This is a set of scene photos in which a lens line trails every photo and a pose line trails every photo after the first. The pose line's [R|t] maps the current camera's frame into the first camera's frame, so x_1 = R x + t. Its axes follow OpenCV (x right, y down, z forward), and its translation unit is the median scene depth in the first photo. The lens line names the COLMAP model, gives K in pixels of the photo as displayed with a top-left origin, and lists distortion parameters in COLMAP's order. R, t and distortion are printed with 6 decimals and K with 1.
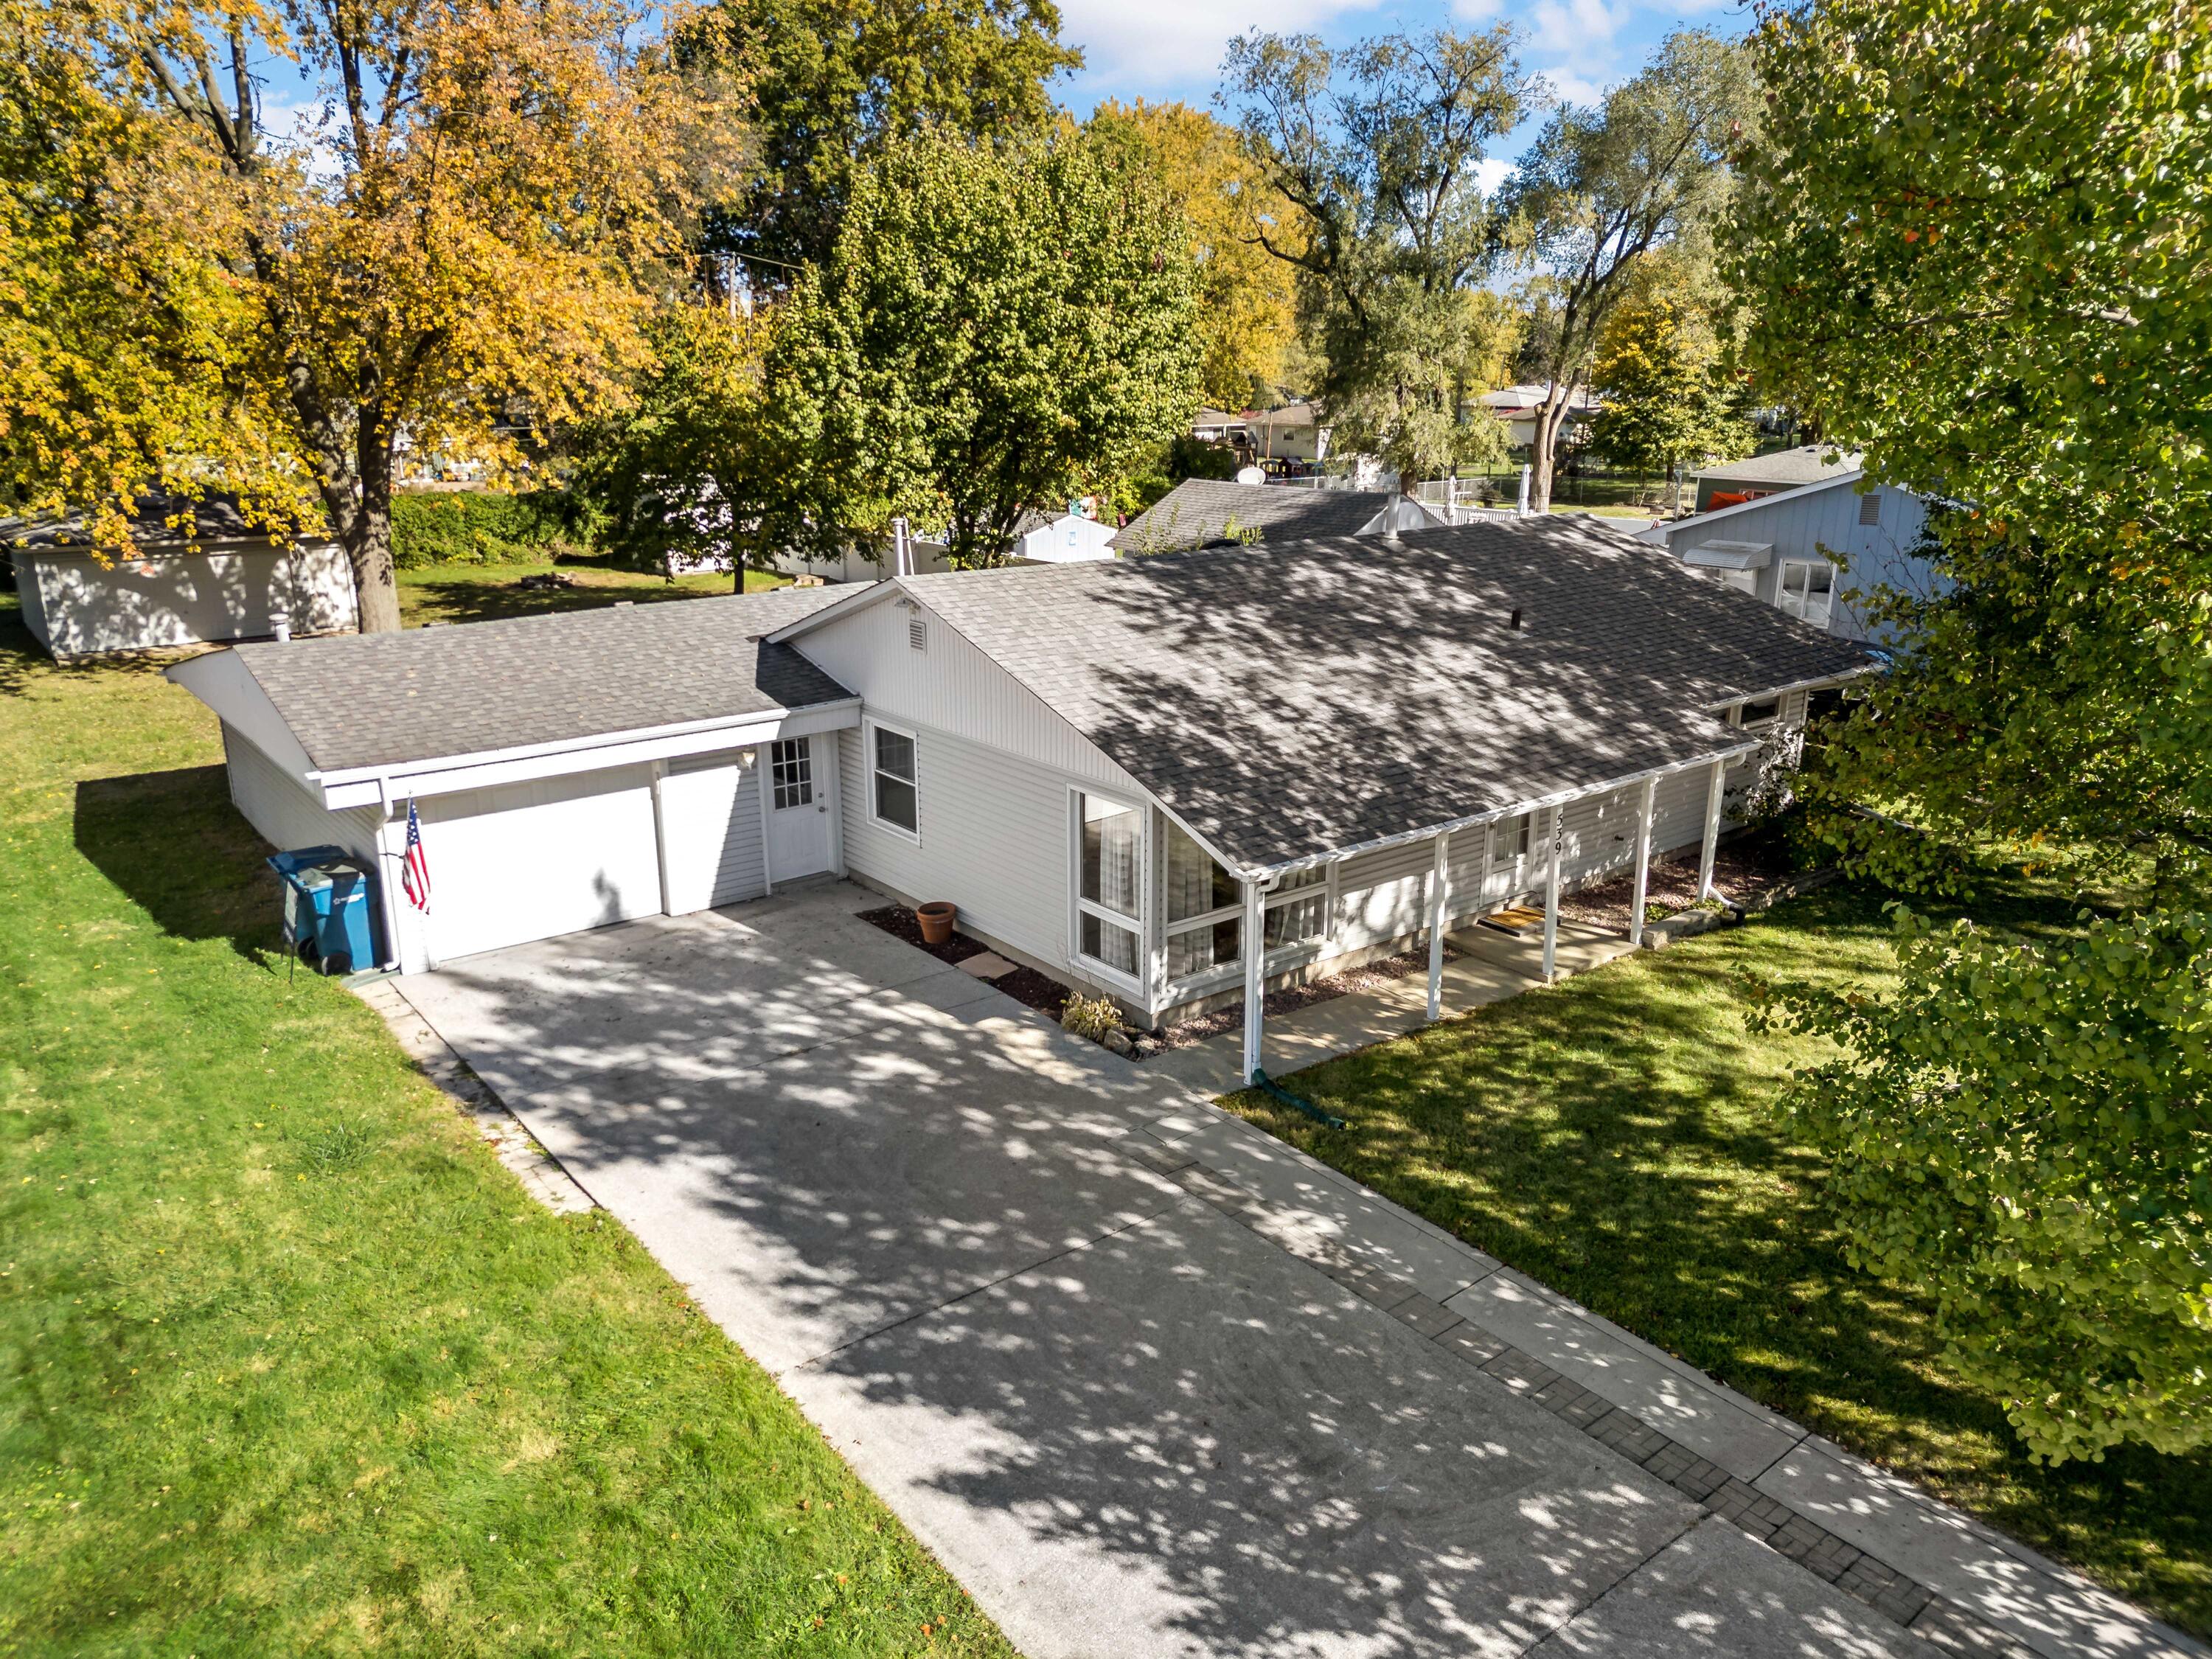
lens RADIAL K [[1560.4, 0, 1114.4], [0, 1560.4, 817.2], [0, 0, 1]] dist [0.085036, -0.081303]
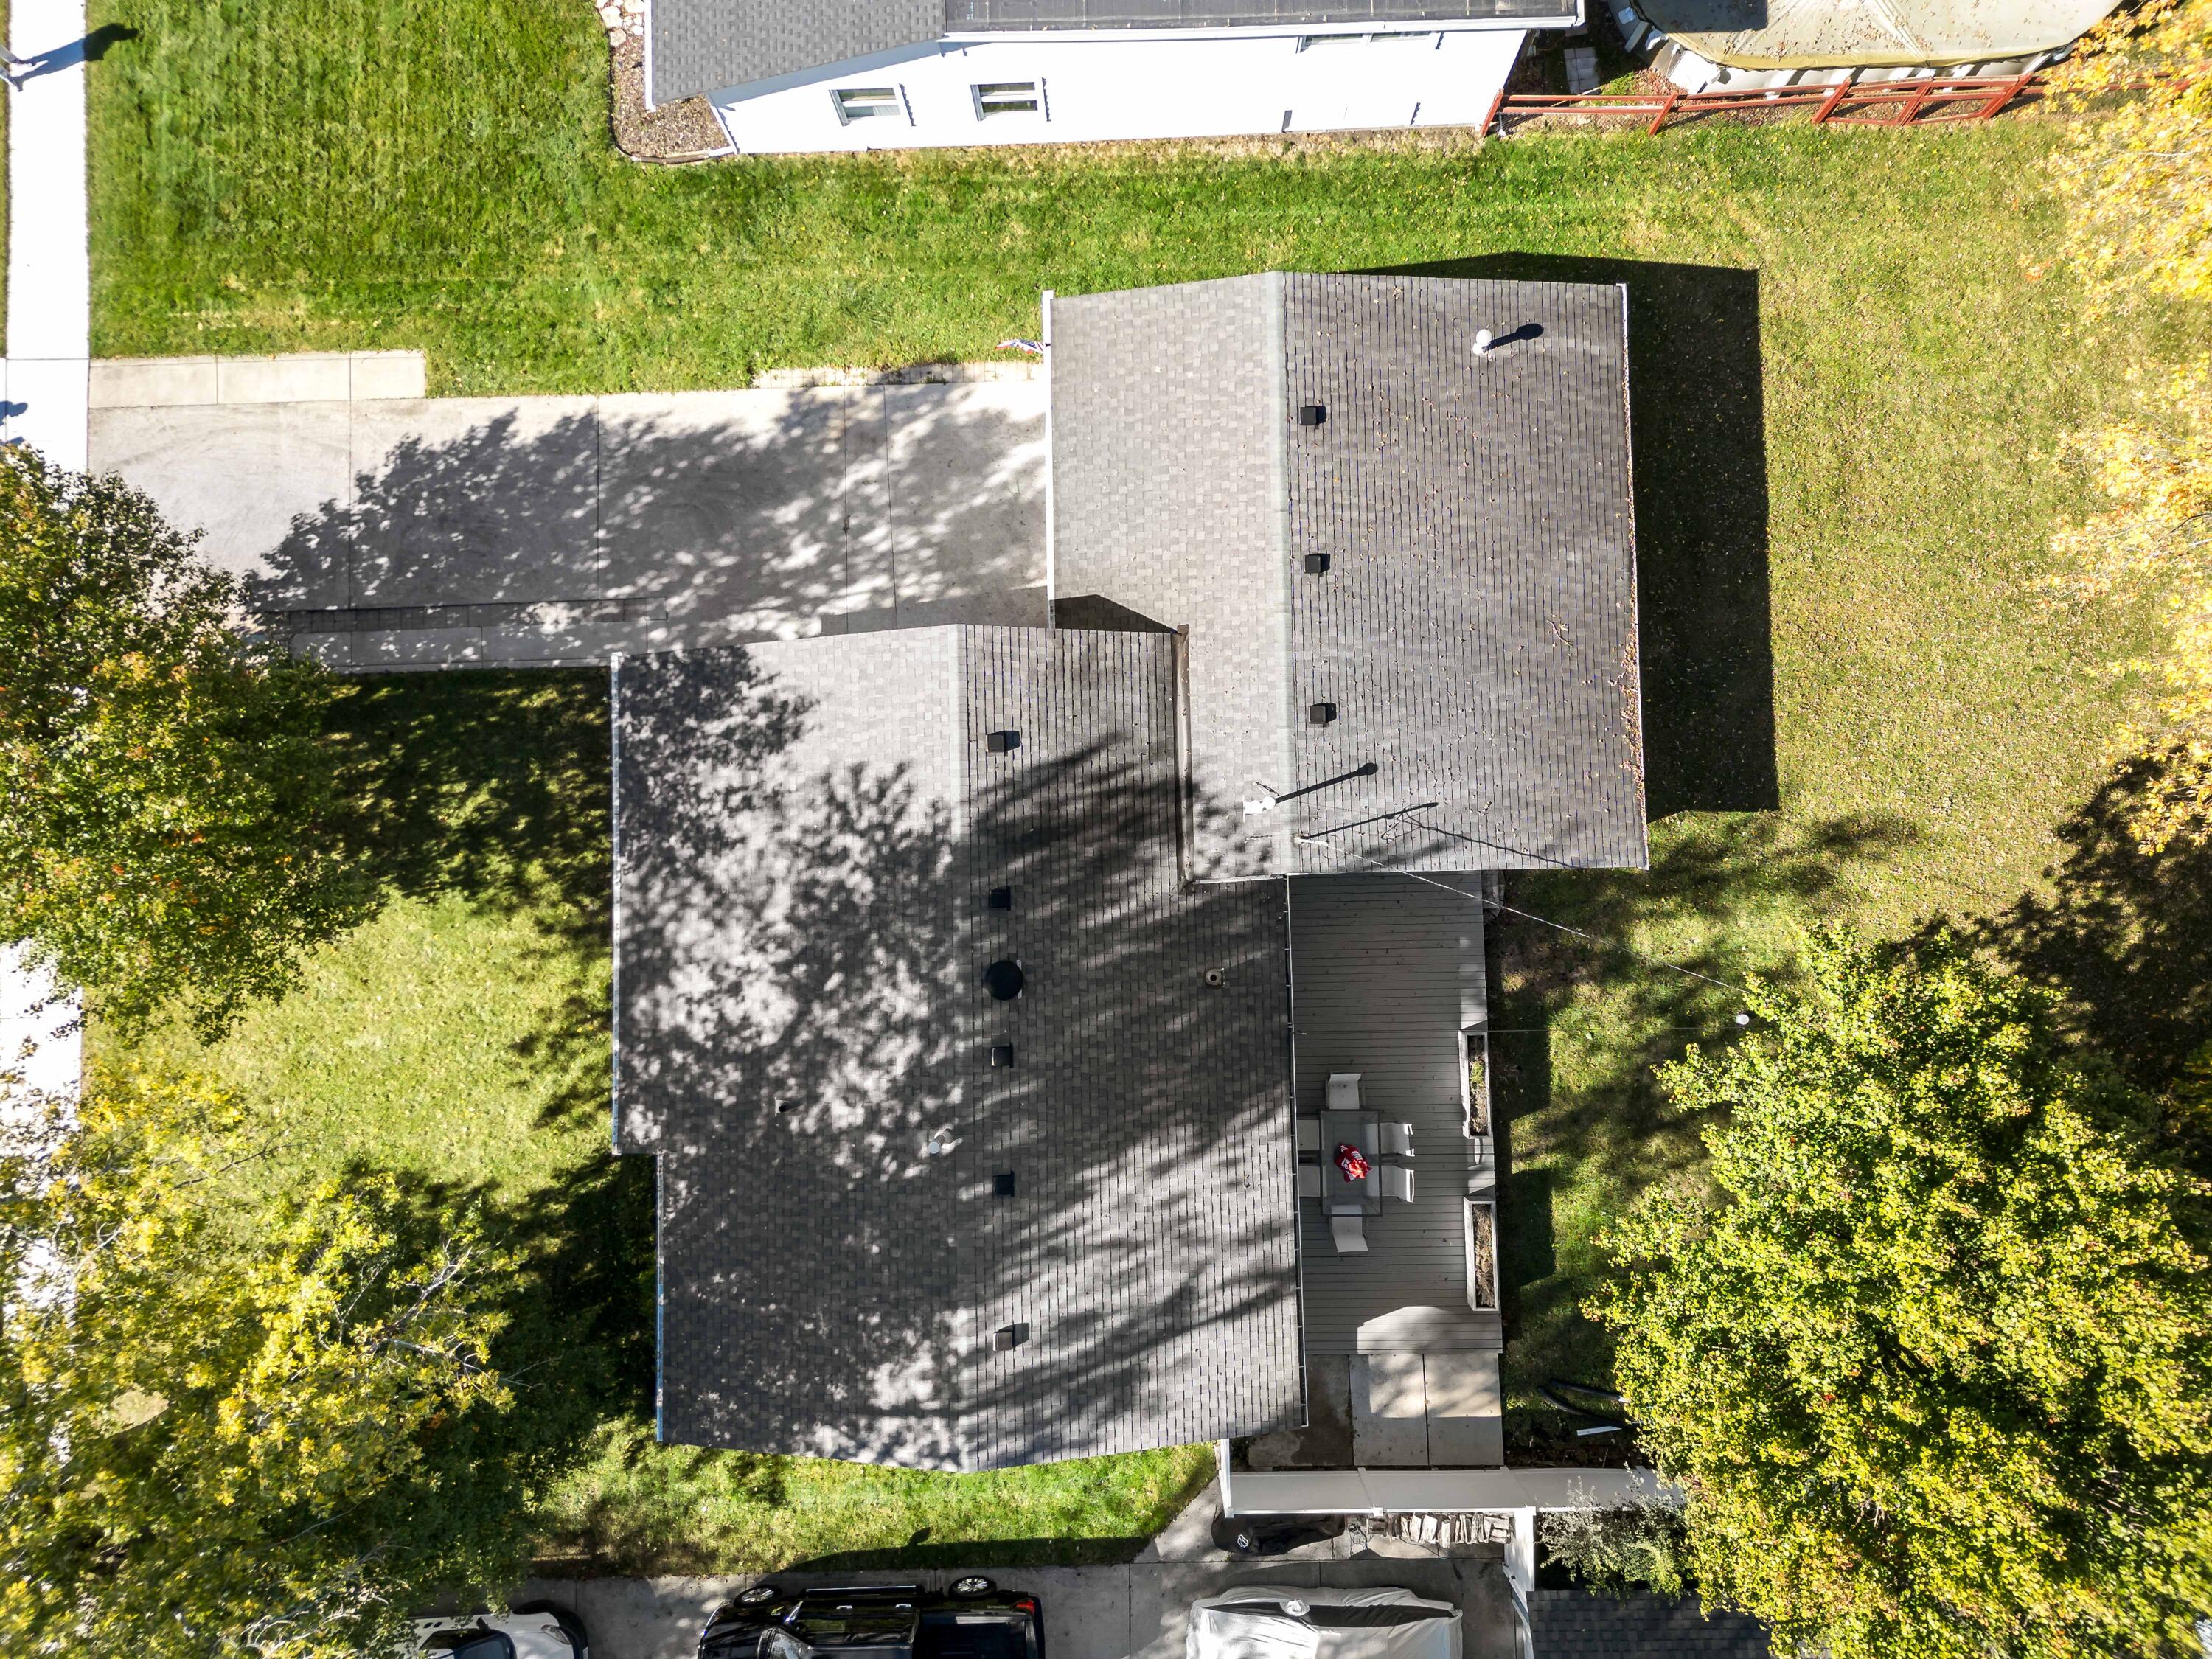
lens RADIAL K [[1560.4, 0, 1114.4], [0, 1560.4, 817.2], [0, 0, 1]] dist [0.085036, -0.081303]
pose [[-0.598695, 0.799800, -0.043413, -0.036286], [-0.200878, -0.097459, 0.974756, -1.944248], [0.775379, 0.592302, 0.219011, 1.154435]]
